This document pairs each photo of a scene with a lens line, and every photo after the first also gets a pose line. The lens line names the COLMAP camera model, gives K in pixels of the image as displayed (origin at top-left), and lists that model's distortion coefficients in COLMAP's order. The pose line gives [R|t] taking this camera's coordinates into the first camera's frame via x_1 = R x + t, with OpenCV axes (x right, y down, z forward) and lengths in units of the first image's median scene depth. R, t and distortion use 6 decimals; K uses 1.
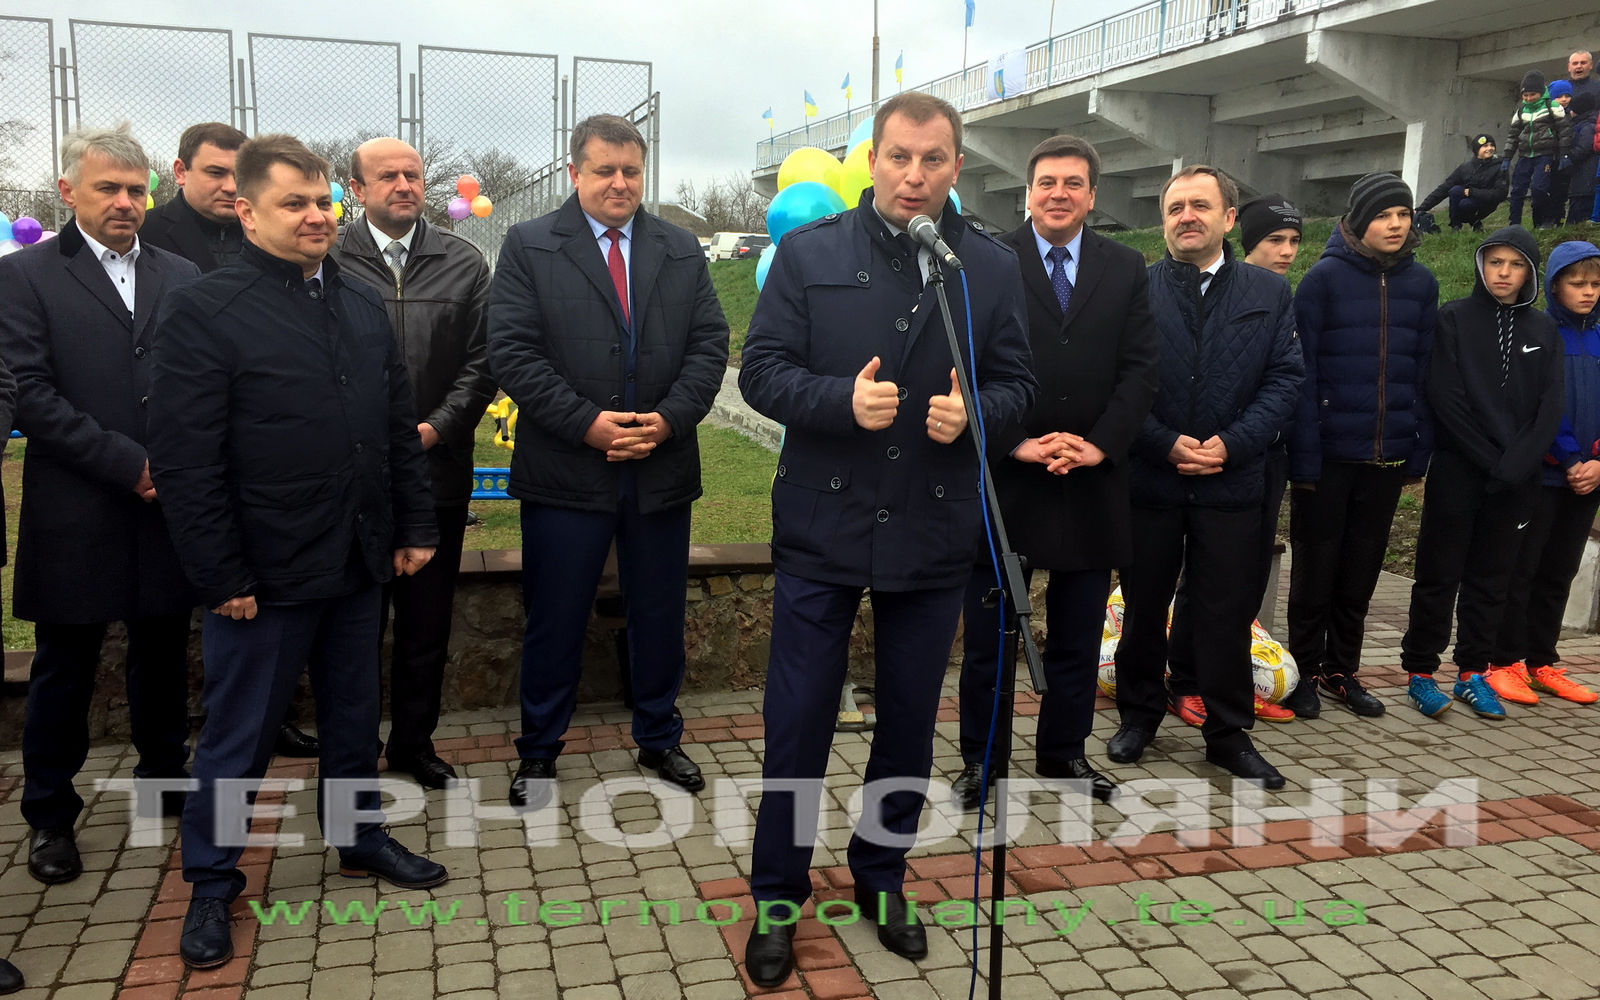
lens RADIAL K [[1341.1, 0, 778.3], [0, 1341.1, 480.0], [0, 0, 1]] dist [0.040228, -0.011666]
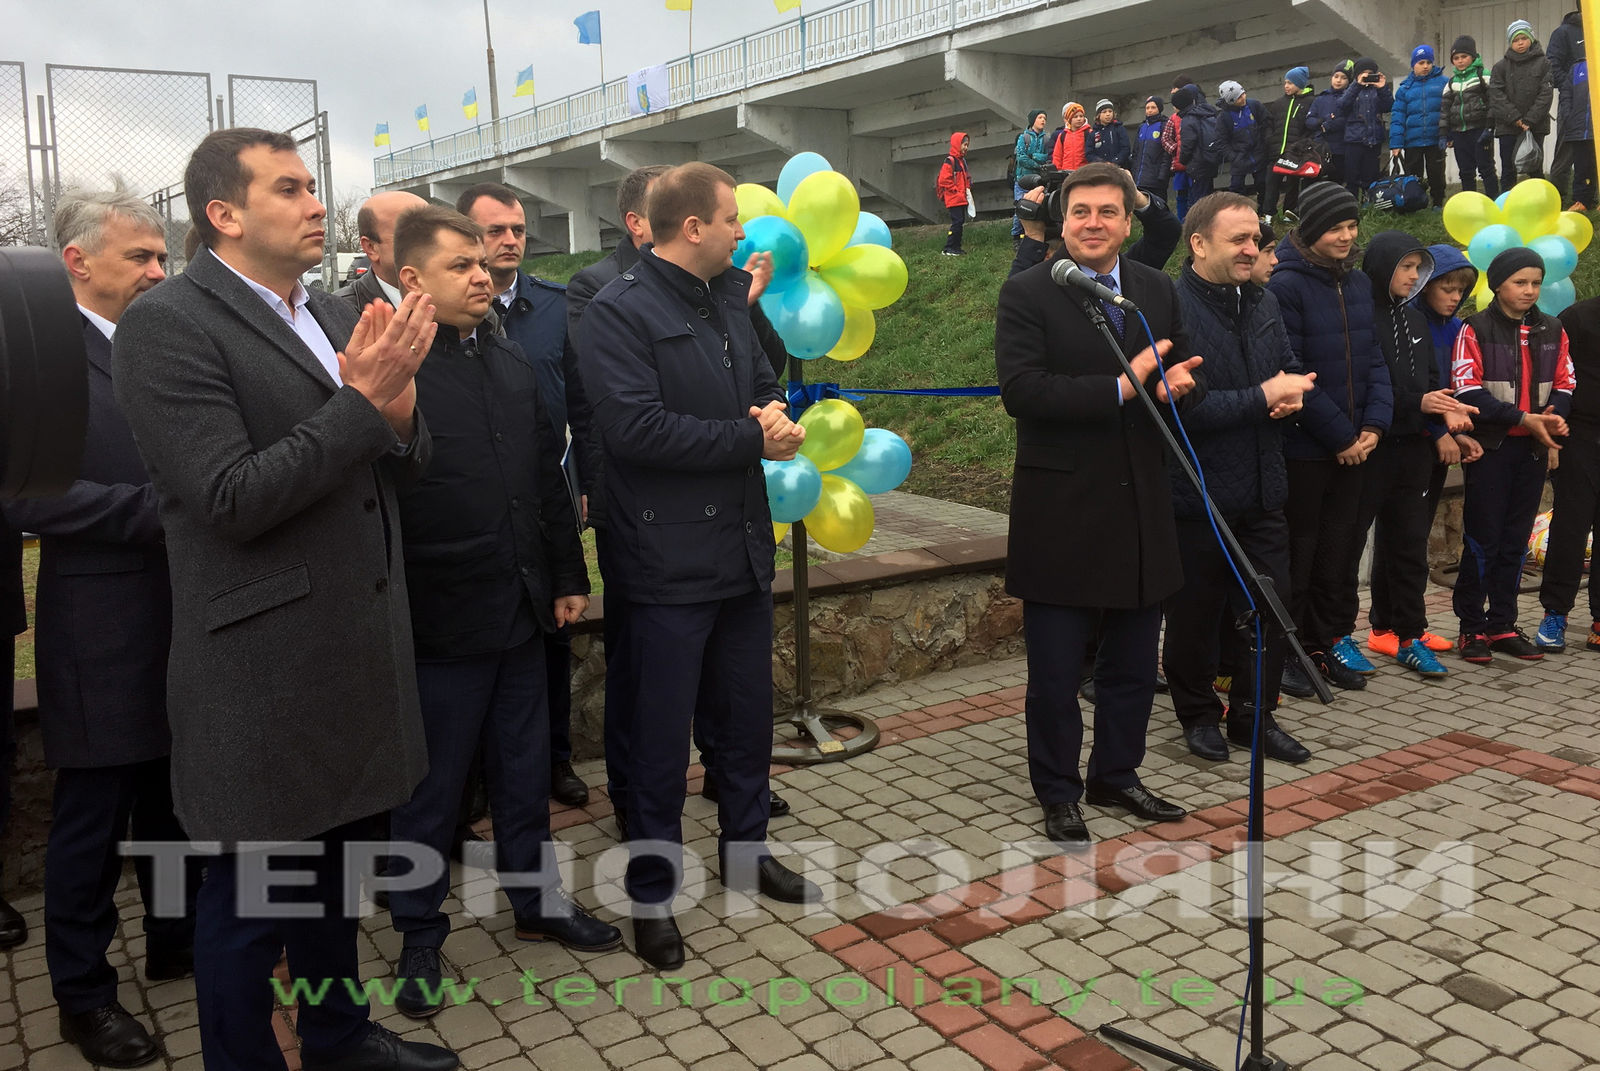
lens RADIAL K [[1347.6, 0, 767.5], [0, 1347.6, 502.0], [0, 0, 1]] dist [0.032258, -0.001461]
pose [[0.962460, -0.087638, 0.256885, -0.241881], [0.086406, 0.996130, 0.016102, -0.026456], [-0.257301, 0.006699, 0.966308, 0.041027]]
